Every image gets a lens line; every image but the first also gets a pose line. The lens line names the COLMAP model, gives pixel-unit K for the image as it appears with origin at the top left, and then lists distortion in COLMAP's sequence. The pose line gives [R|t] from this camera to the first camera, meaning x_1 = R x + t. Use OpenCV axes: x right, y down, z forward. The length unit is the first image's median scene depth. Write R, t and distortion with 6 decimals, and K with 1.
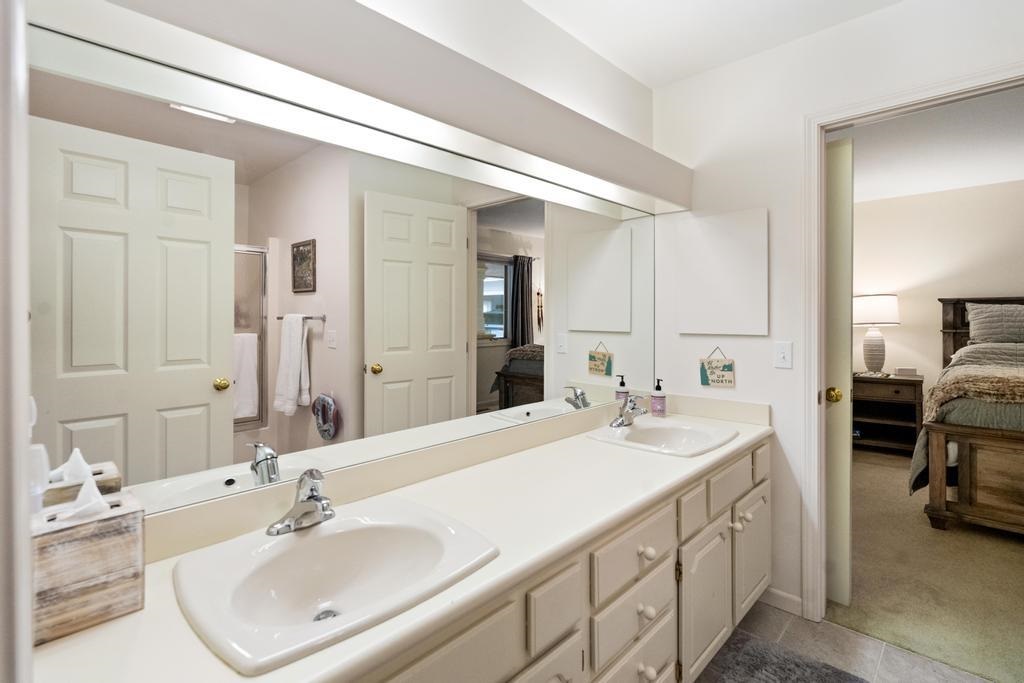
lens RADIAL K [[480.1, 0, 509.0], [0, 480.1, 319.3], [0, 0, 1]] dist [-0.004204, -0.001152]
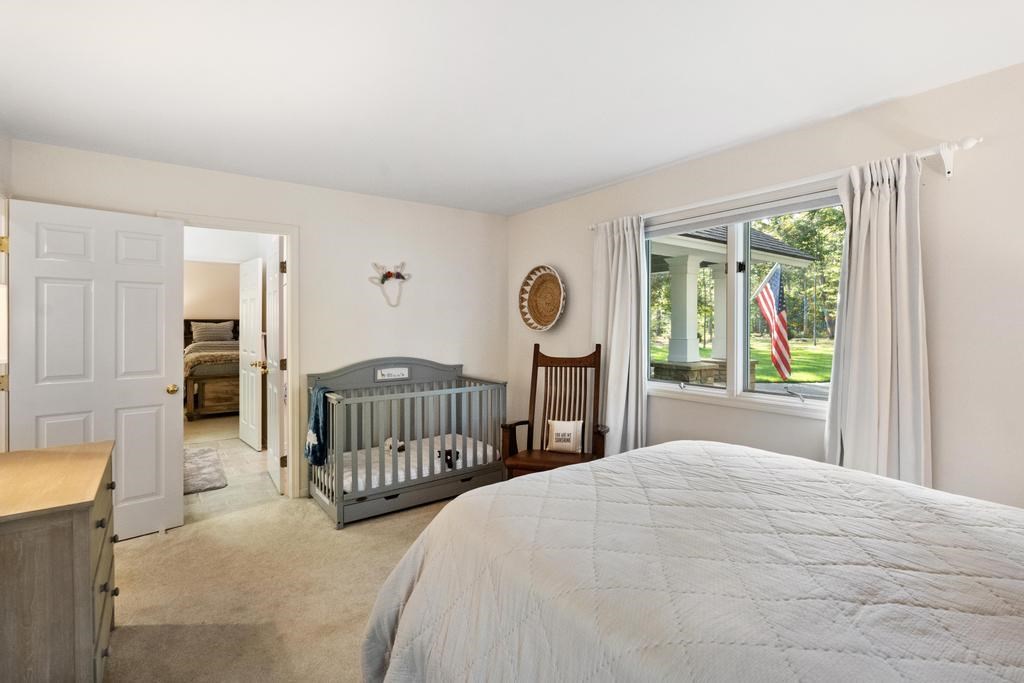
lens RADIAL K [[480.1, 0, 510.9], [0, 480.1, 333.5], [0, 0, 1]] dist [-0.004204, -0.001152]
pose [[0.165848, -0.018296, 0.985982, -0.768806], [0.000787, 0.999830, 0.018421, -0.021337], [-0.986151, -0.002279, 0.165834, -0.623683]]
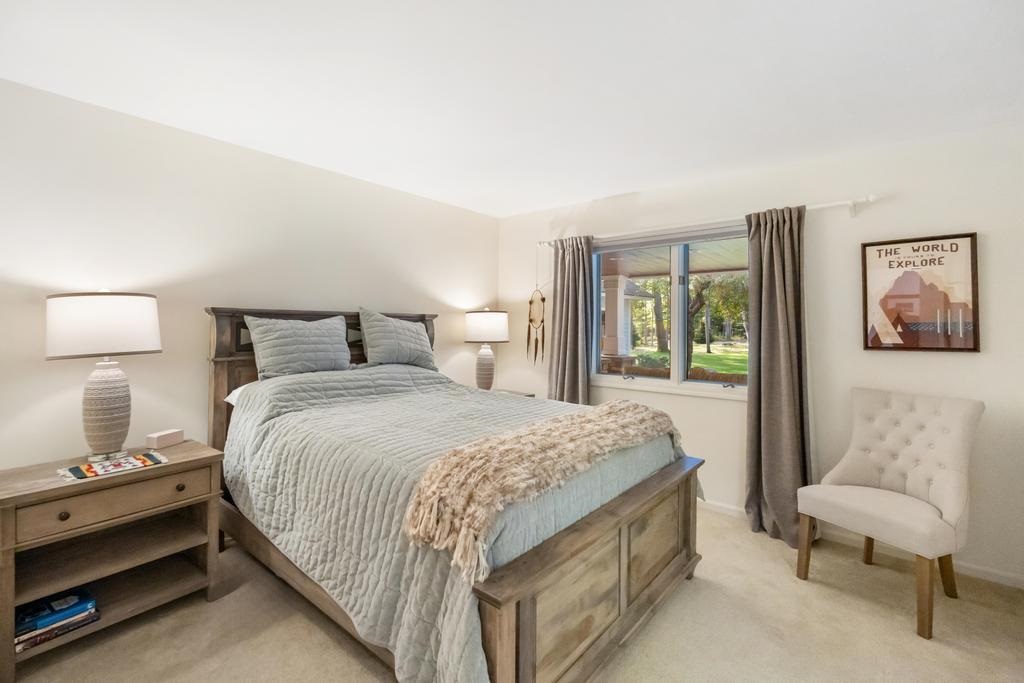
lens RADIAL K [[454.1, 0, 513.7], [0, 454.1, 336.0], [0, 0, 1]] dist [-0.002374, -0.000260]
pose [[-0.075466, -0.016335, 0.997015, 0.310506], [-0.003232, 0.999865, 0.016137, -0.017860], [-0.997143, -0.002005, -0.075509, 0.688908]]
